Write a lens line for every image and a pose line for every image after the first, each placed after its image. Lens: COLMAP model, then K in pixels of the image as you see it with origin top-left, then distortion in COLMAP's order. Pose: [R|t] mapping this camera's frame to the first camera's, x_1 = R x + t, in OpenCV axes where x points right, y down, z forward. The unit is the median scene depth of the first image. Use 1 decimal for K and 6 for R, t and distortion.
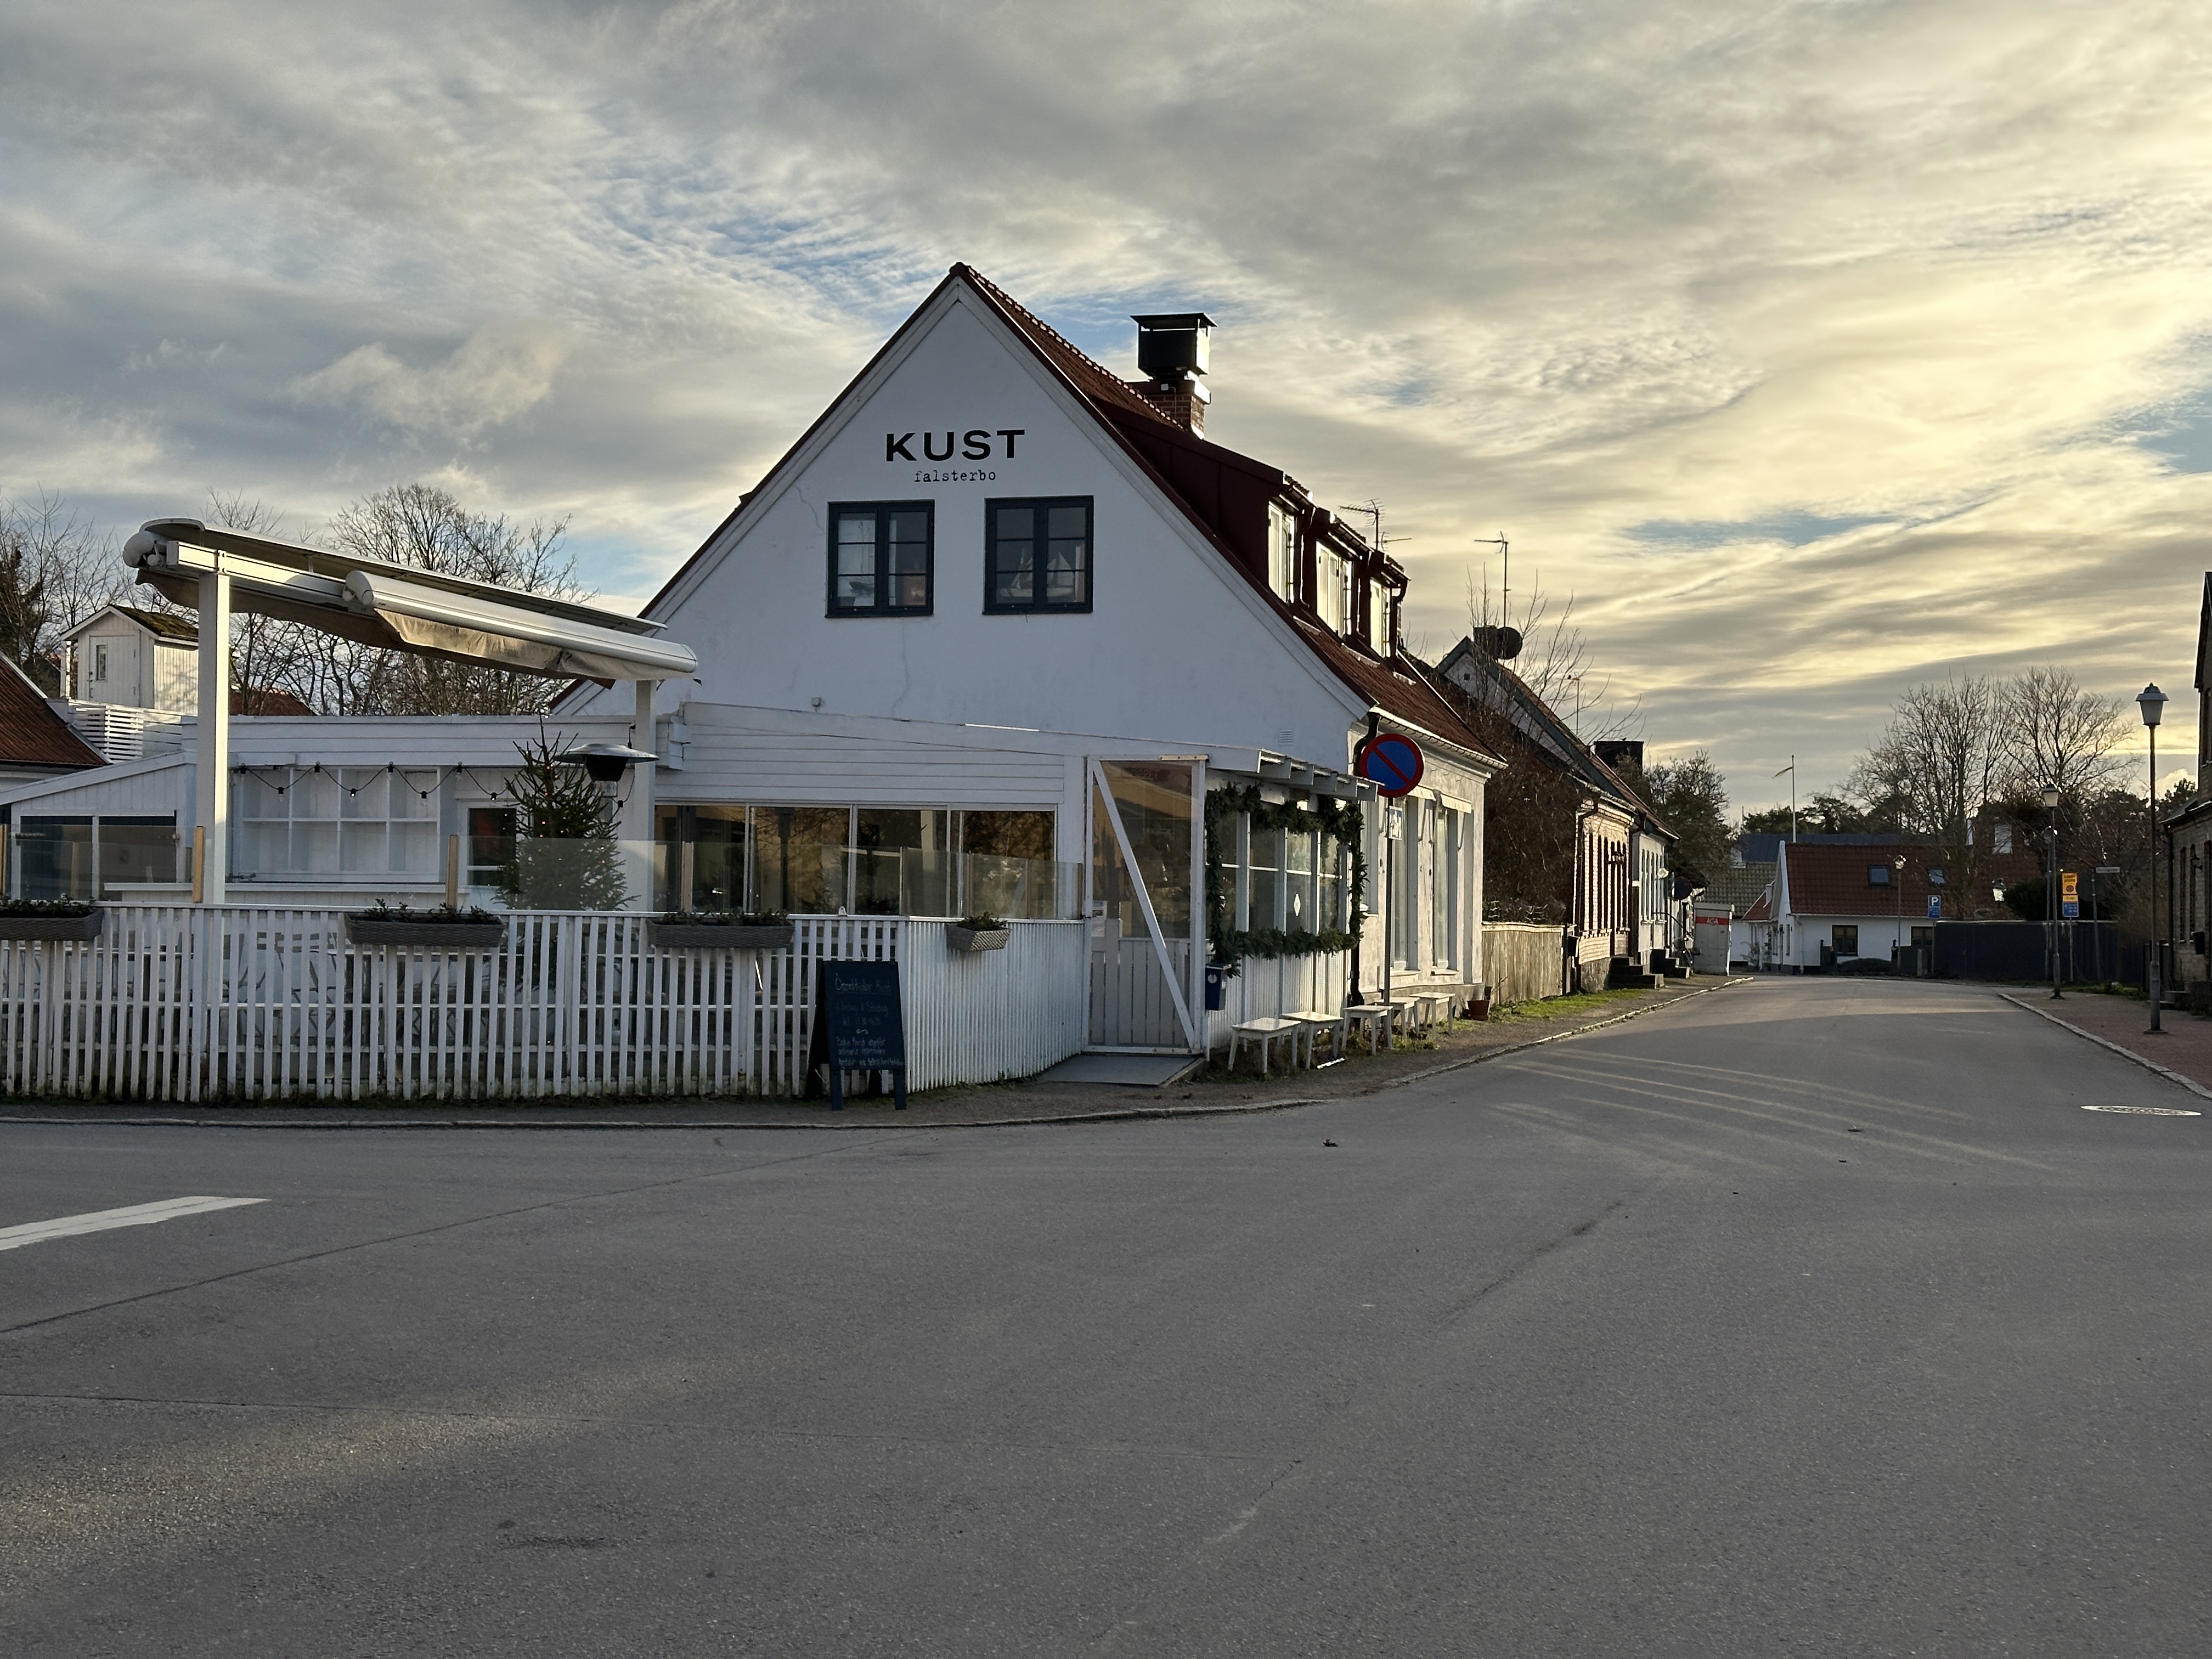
lens RADIAL K [[3092.5, 0, 1084.3], [0, 3092.5, 819.6], [0, 0, 1]] dist [0.149245, -0.056740]
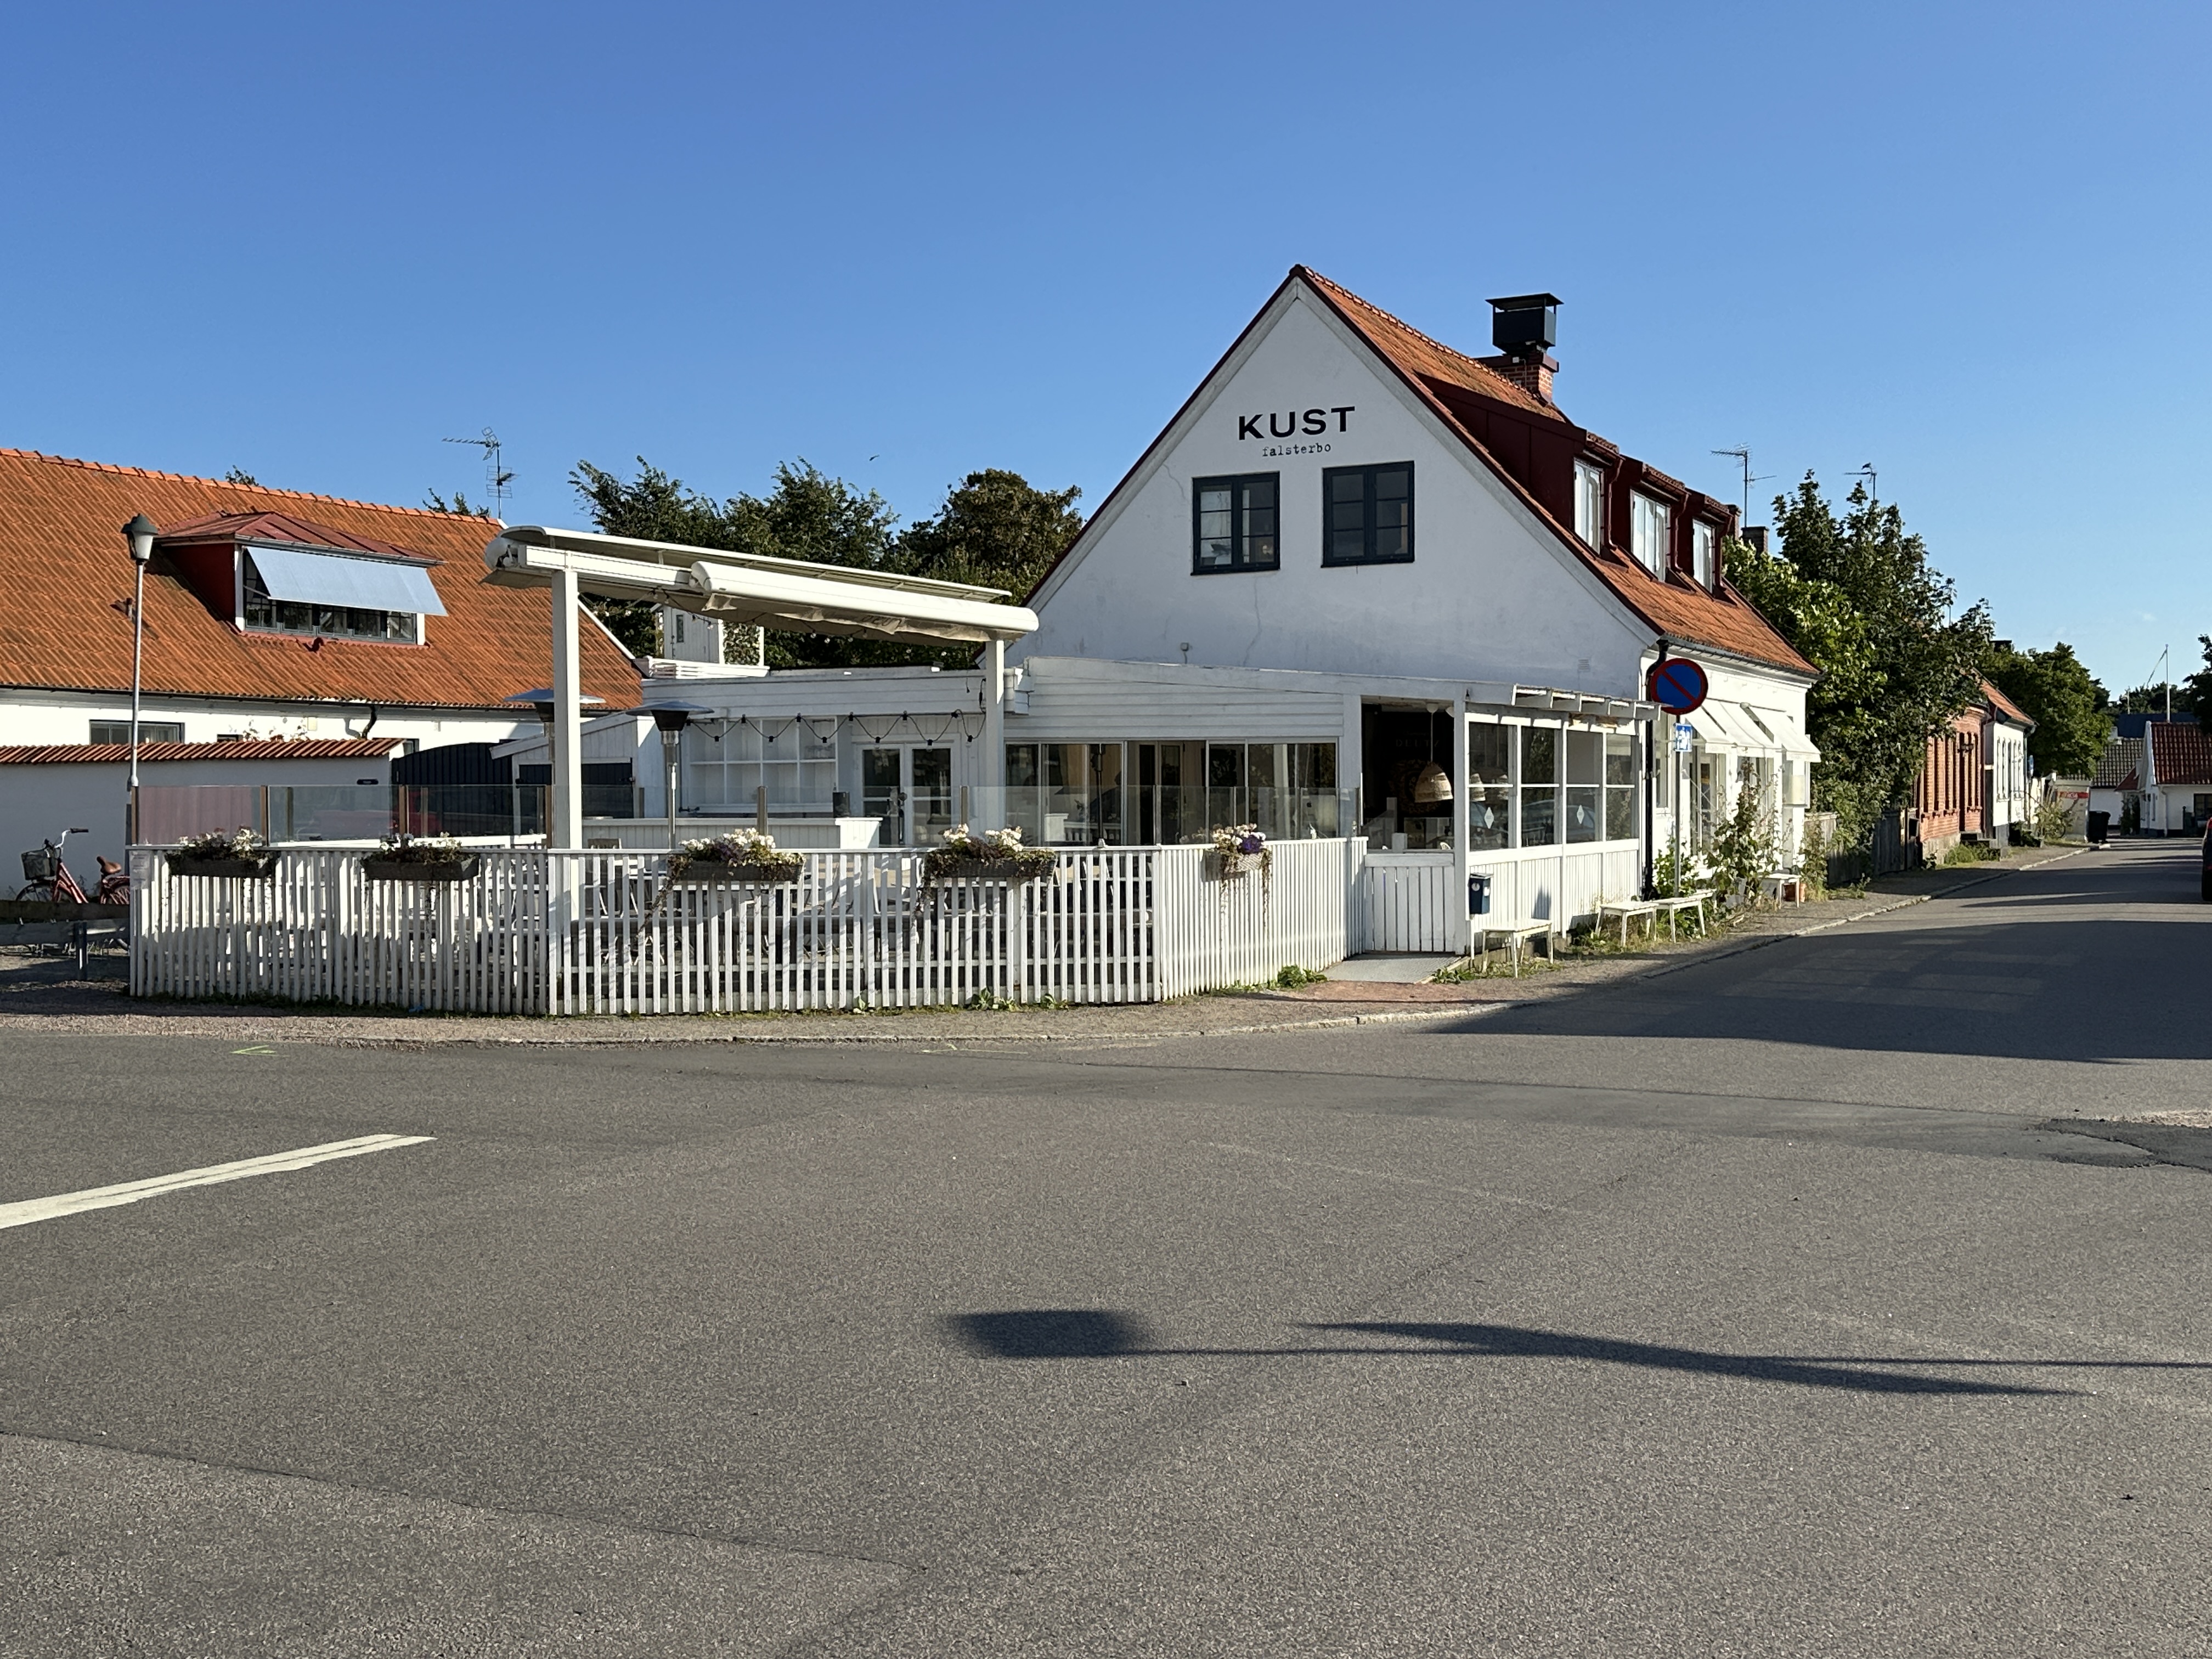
lens RADIAL K [[2443.1, 0, 1087.7], [0, 2443.1, 830.0], [0, 0, 1]] dist [0.175498, -0.364157]
pose [[0.981175, -0.016744, -0.192392, 0.057076], [0.025467, 0.998752, 0.042955, -0.009041], [0.191433, -0.047046, 0.980378, 0.067013]]
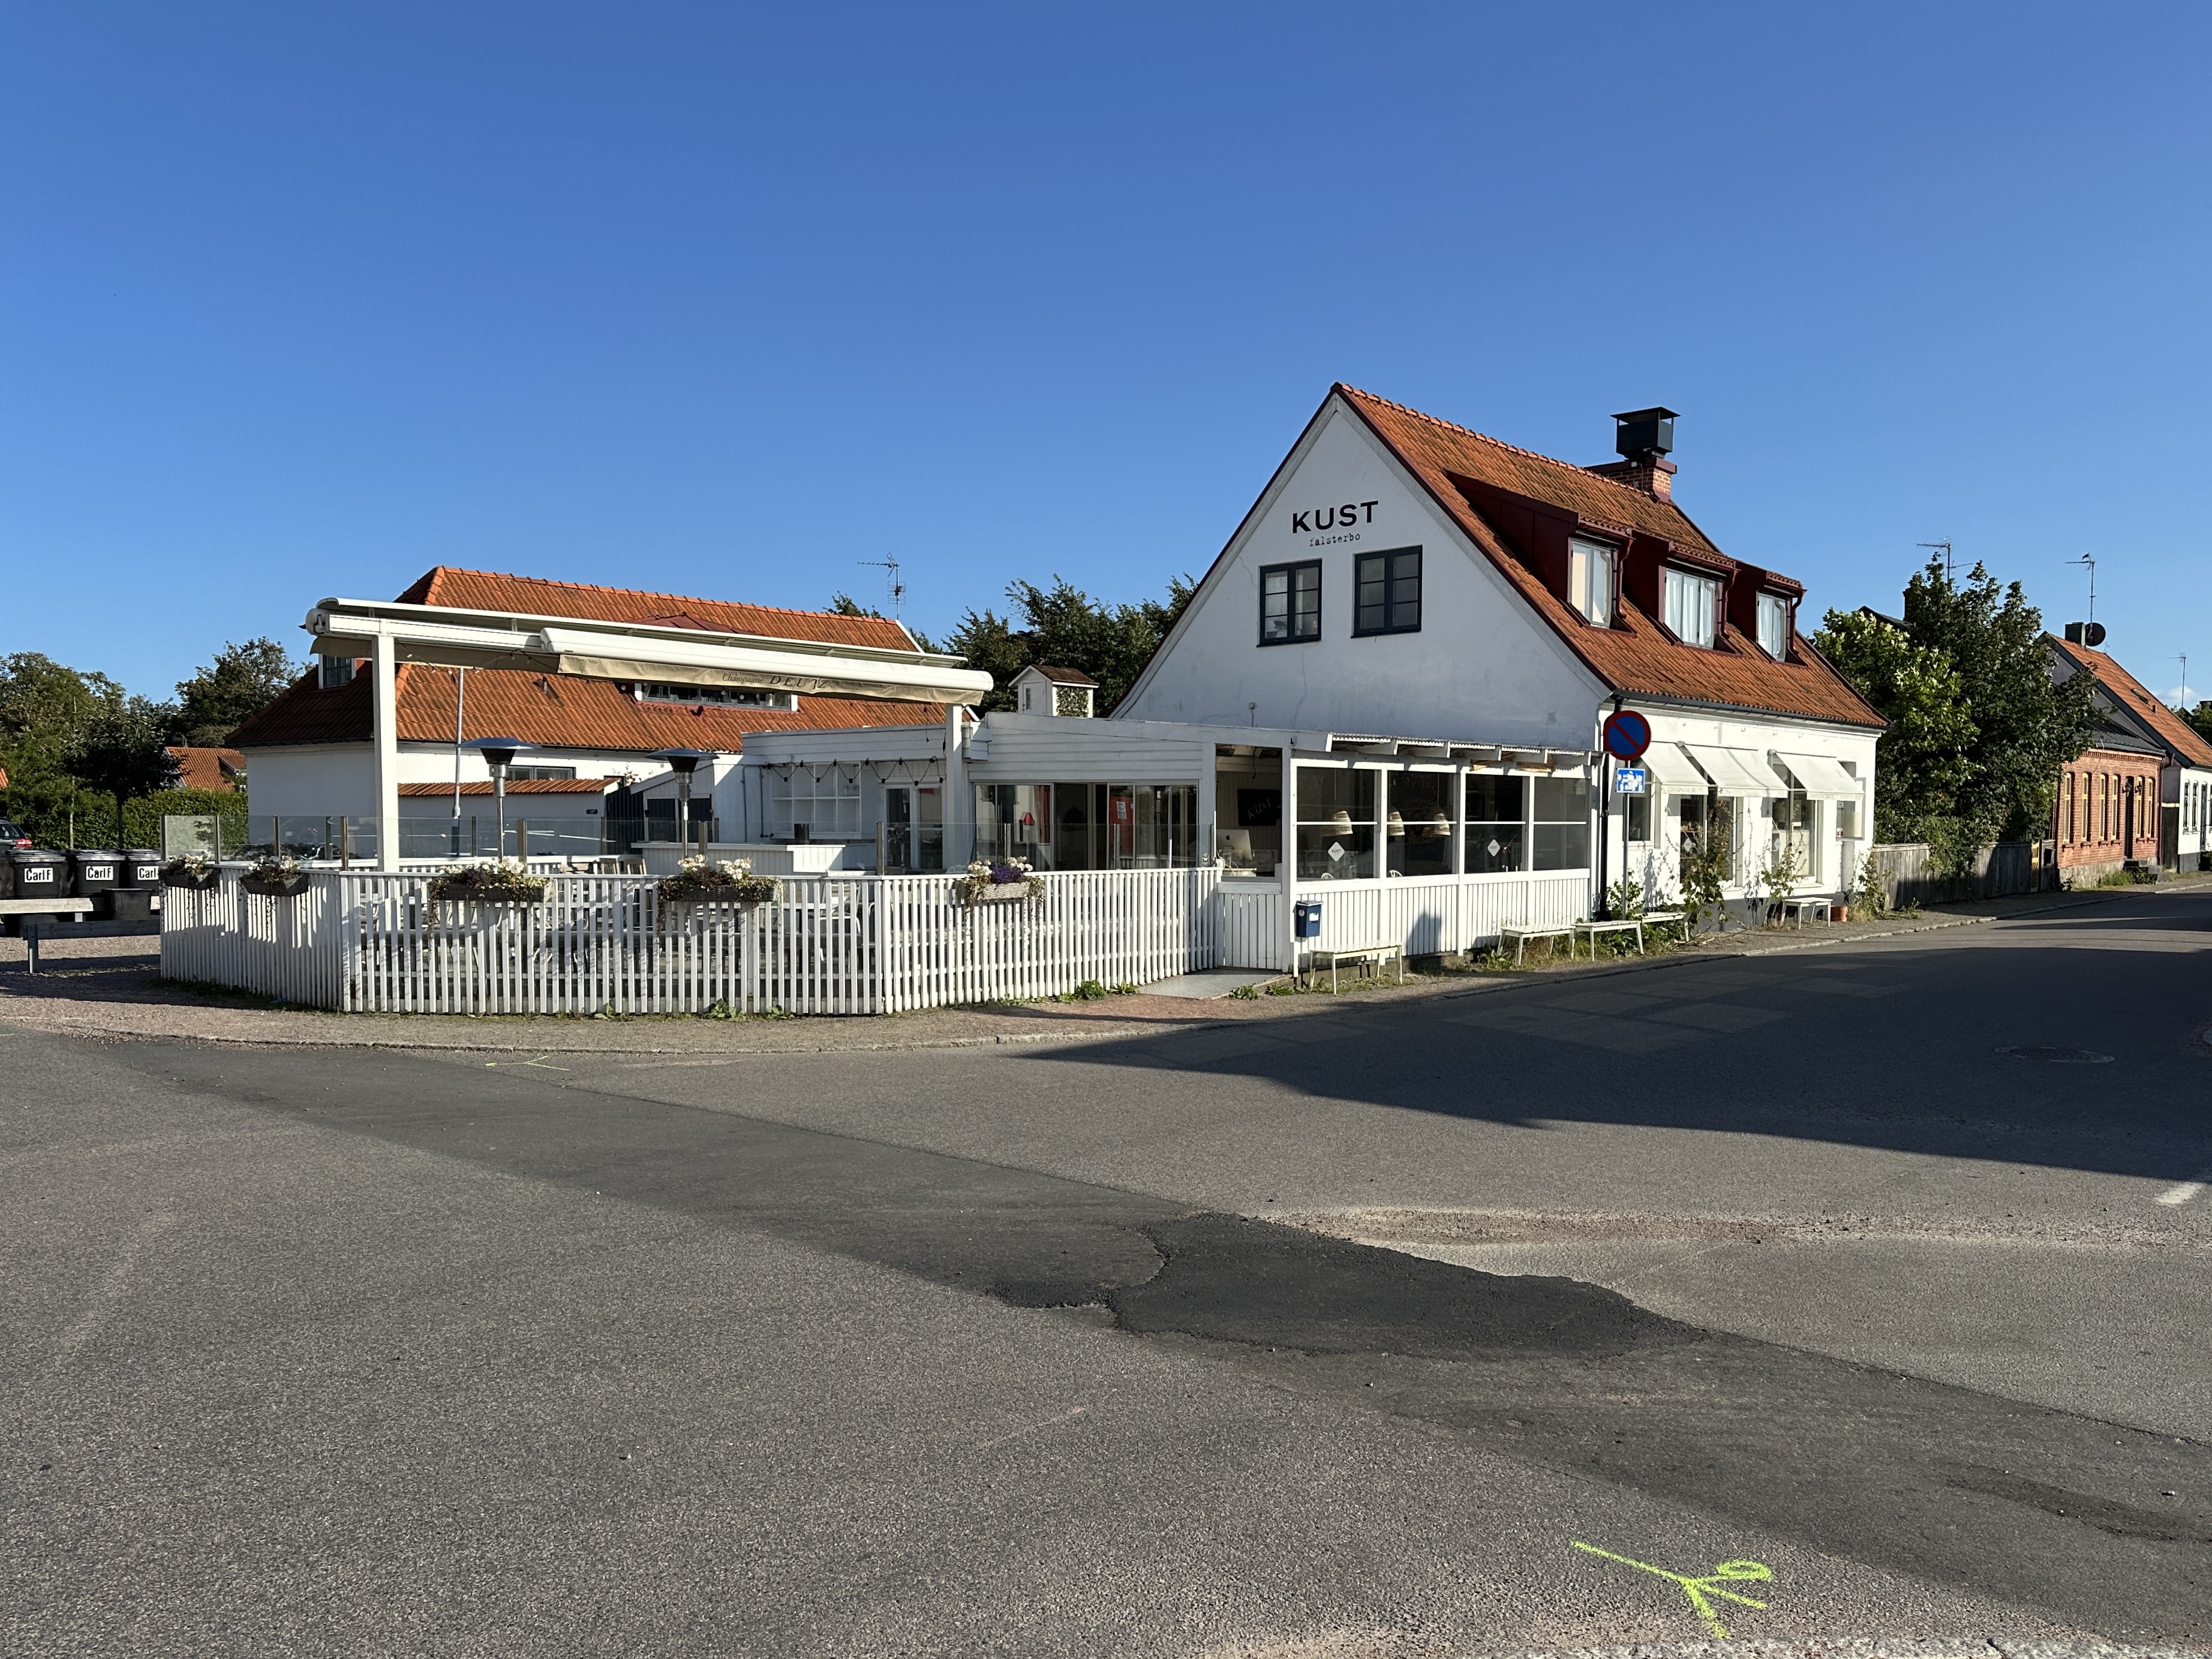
lens RADIAL K [[1690.4, 0, 1176.6], [0, 1690.4, 905.5], [0, 0, 1]] dist [0.161079, -0.265210]
pose [[0.906708, 0.008951, -0.421663, 0.220767], [0.024074, 0.997046, 0.072931, -0.003331], [0.421070, -0.076278, 0.903815, 0.257795]]
